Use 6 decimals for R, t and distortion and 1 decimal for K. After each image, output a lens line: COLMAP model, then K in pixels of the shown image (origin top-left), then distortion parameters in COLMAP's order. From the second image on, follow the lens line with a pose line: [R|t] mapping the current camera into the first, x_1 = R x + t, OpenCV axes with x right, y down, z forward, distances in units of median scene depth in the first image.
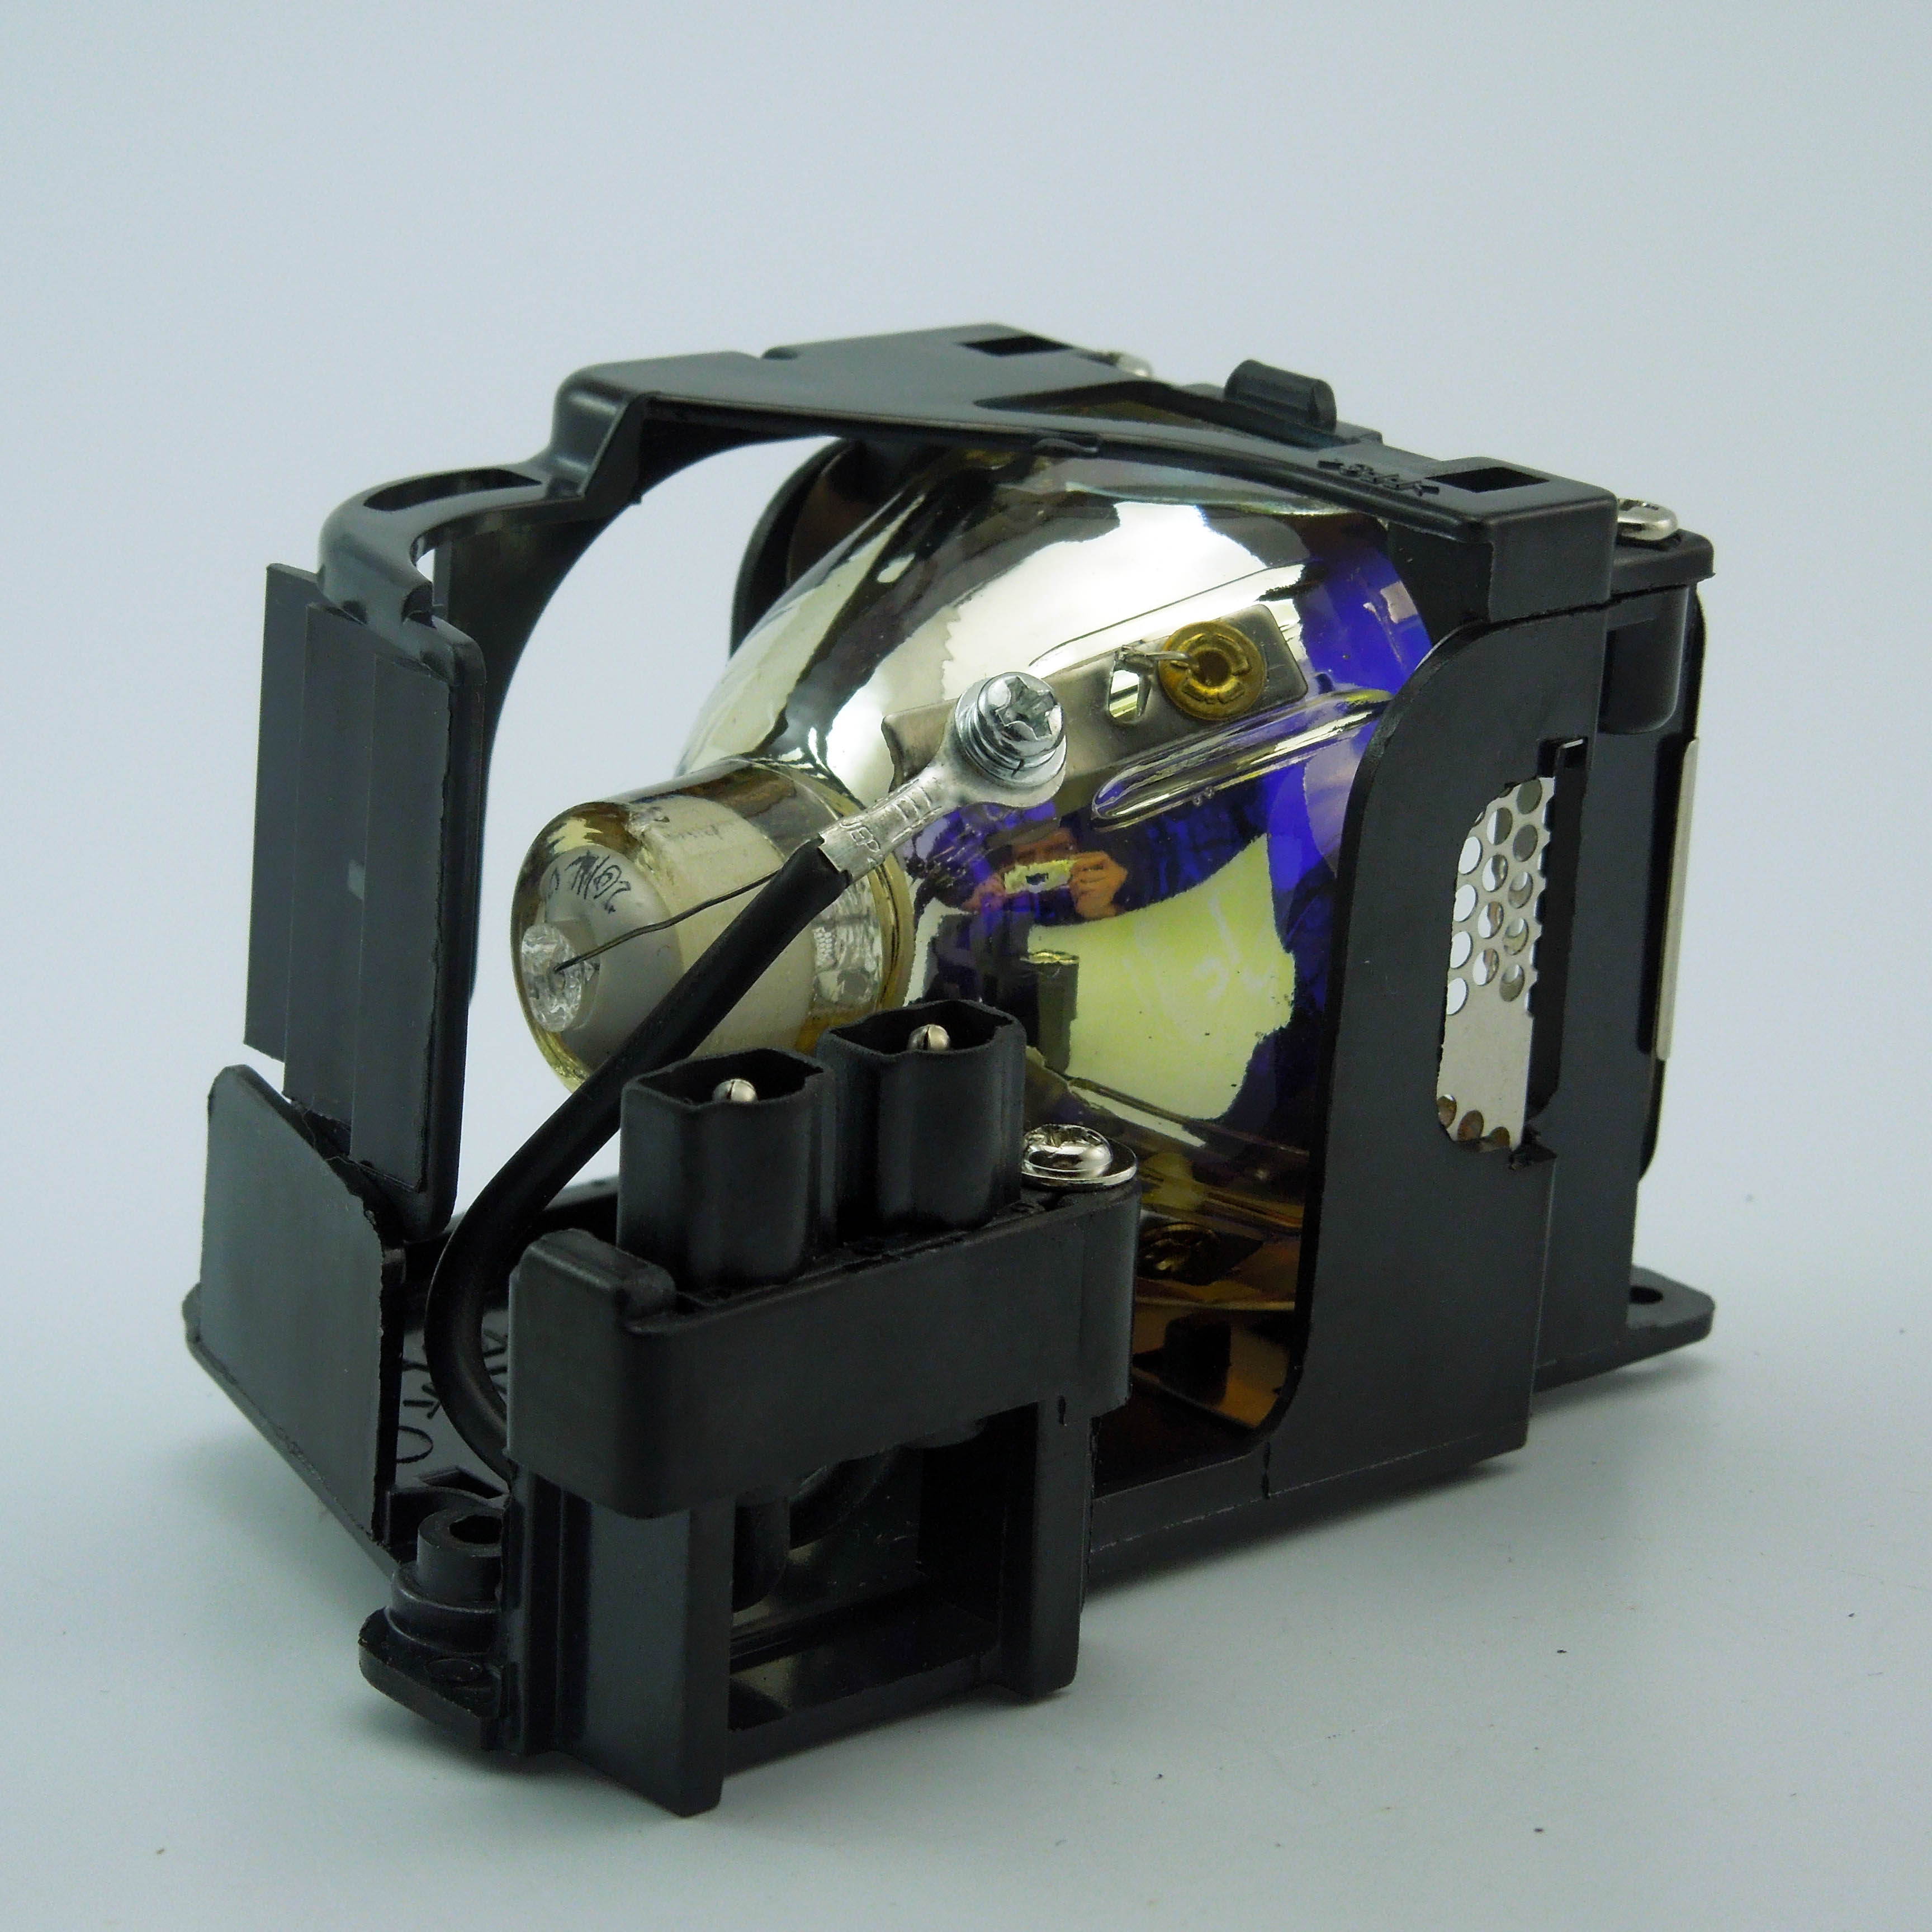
lens RADIAL K [[5998.6, 0, 966.0], [0, 5998.6, 966.0], [0, 0, 1]] dist [-0.007187, 0.693306]
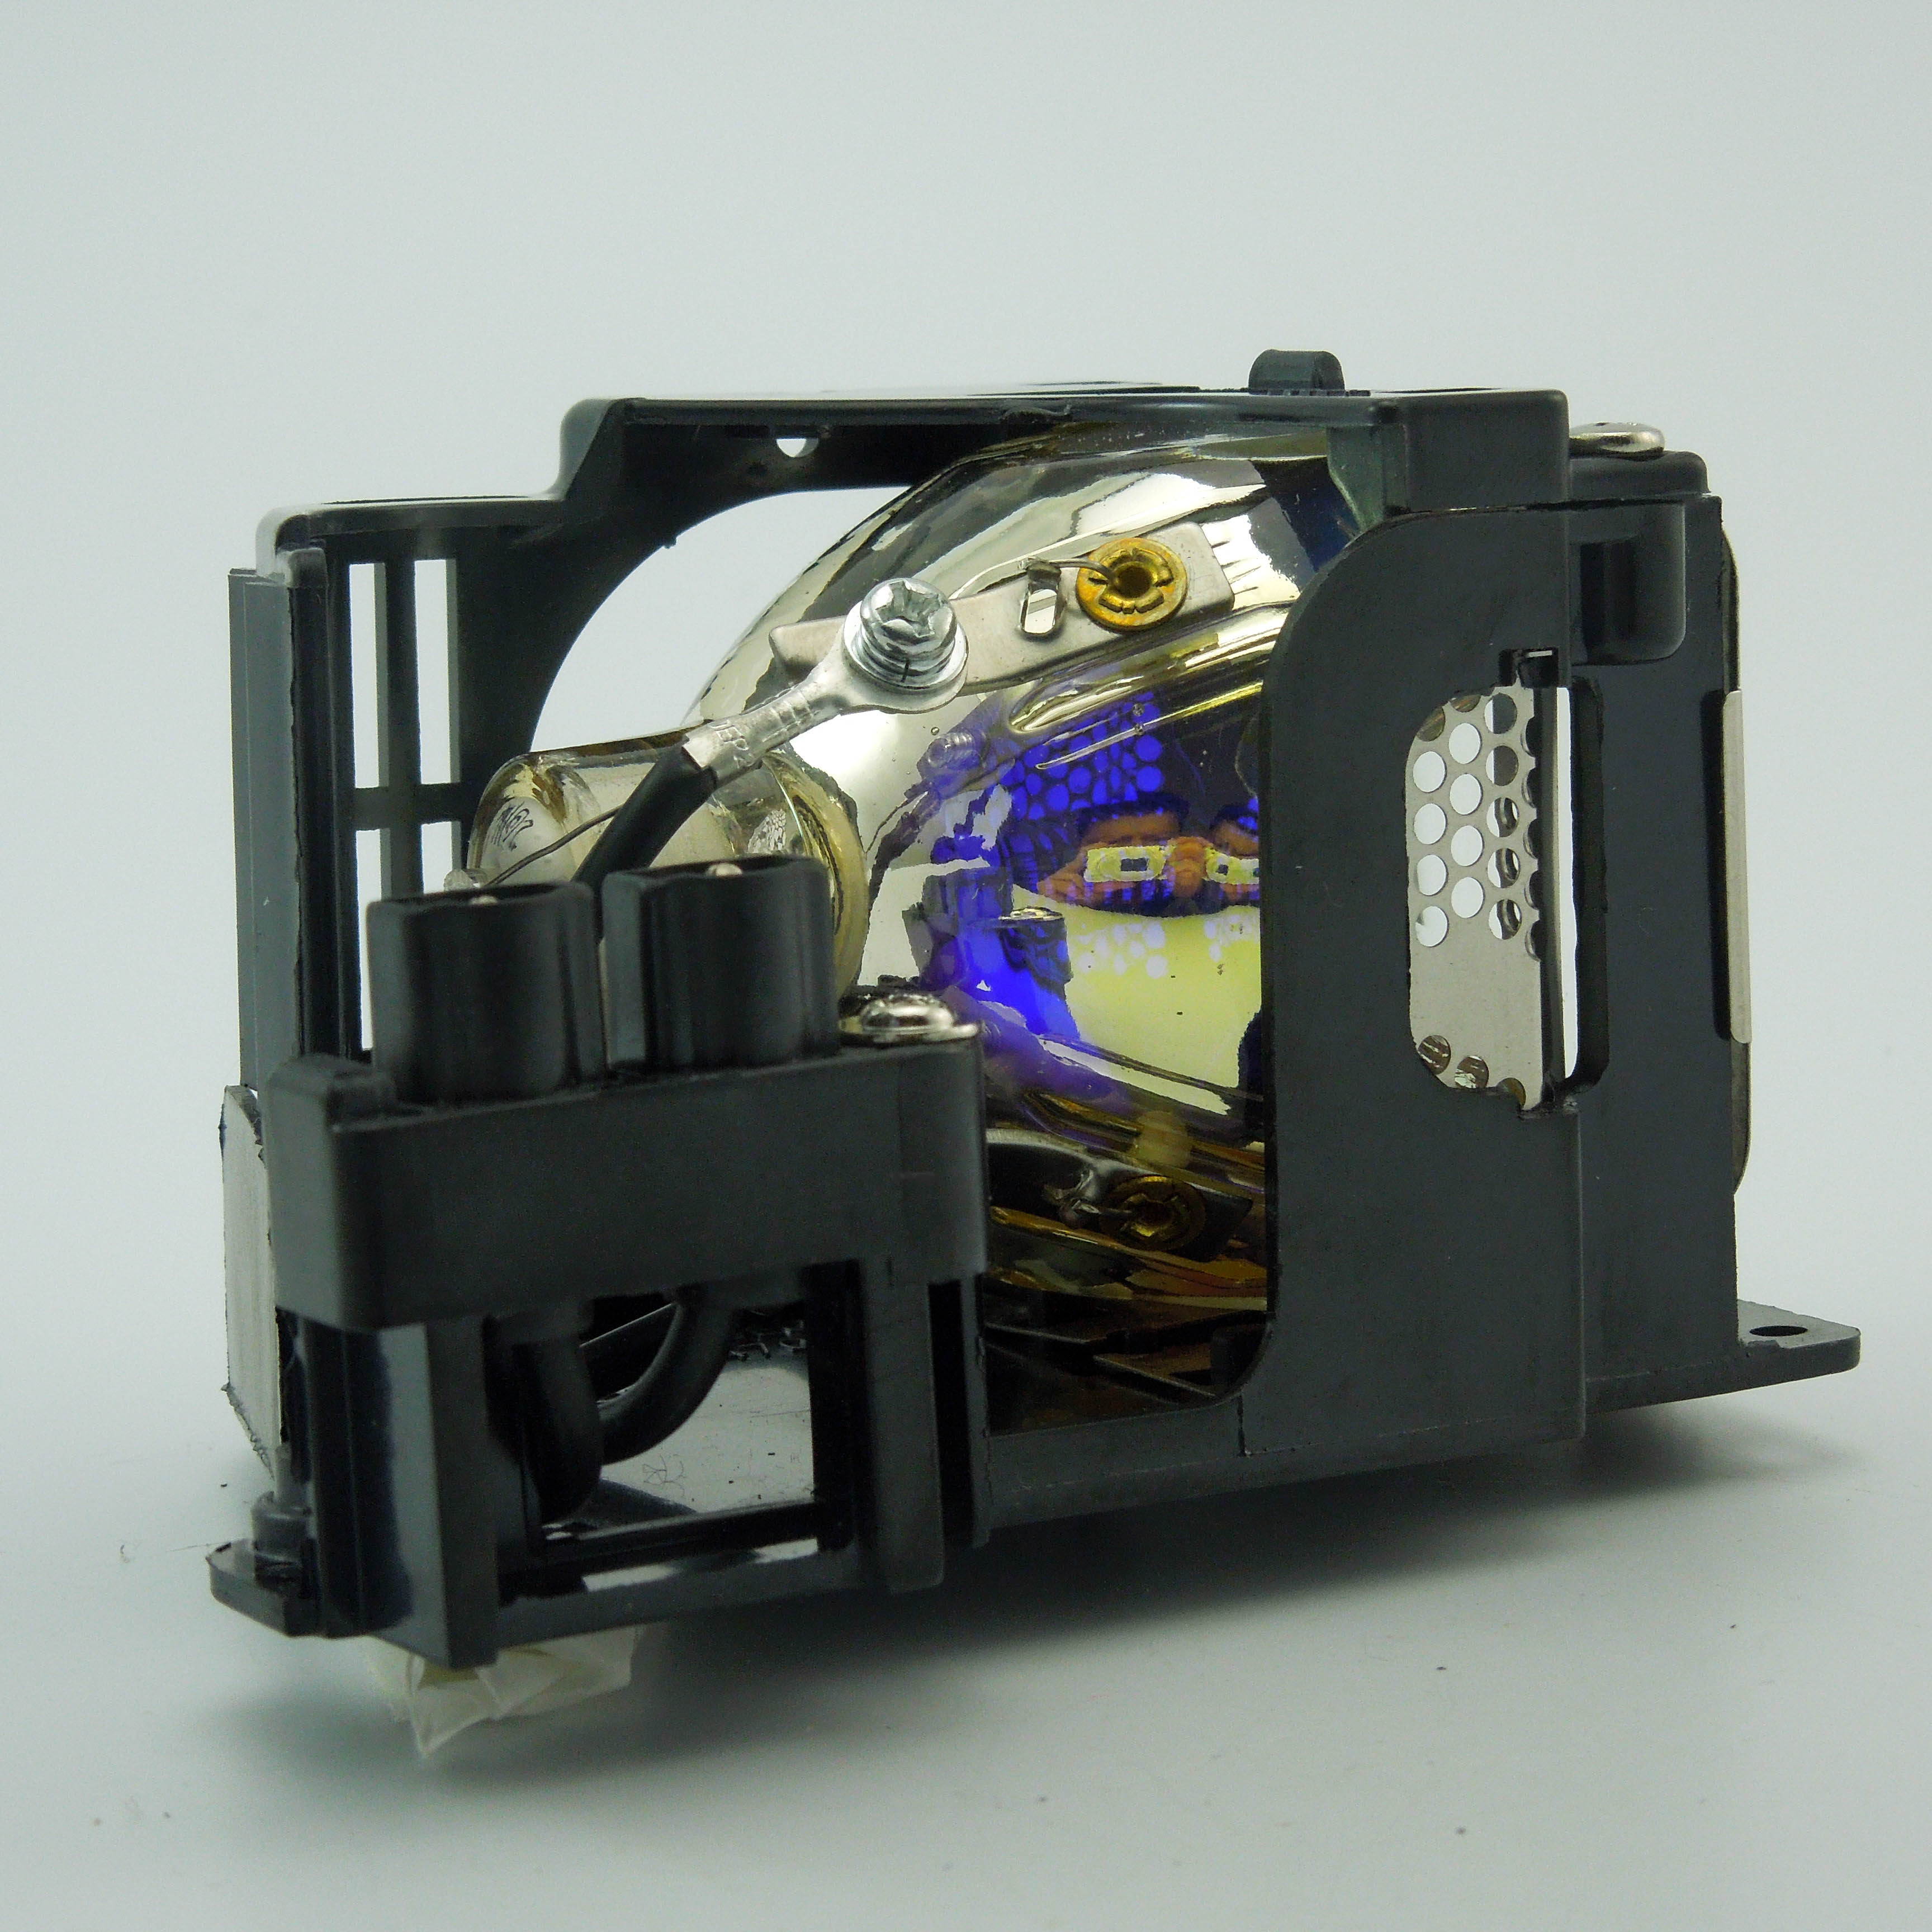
lens RADIAL K [[5998.6, 0, 966.0], [0, 5998.6, 966.0], [0, 0, 1]] dist [-0.007187, 0.693306]
pose [[0.973436, -0.062086, -0.220382, 0.217958], [0.022898, 0.984106, -0.176100, 0.176094], [0.227813, 0.166376, 0.959385, 0.074711]]
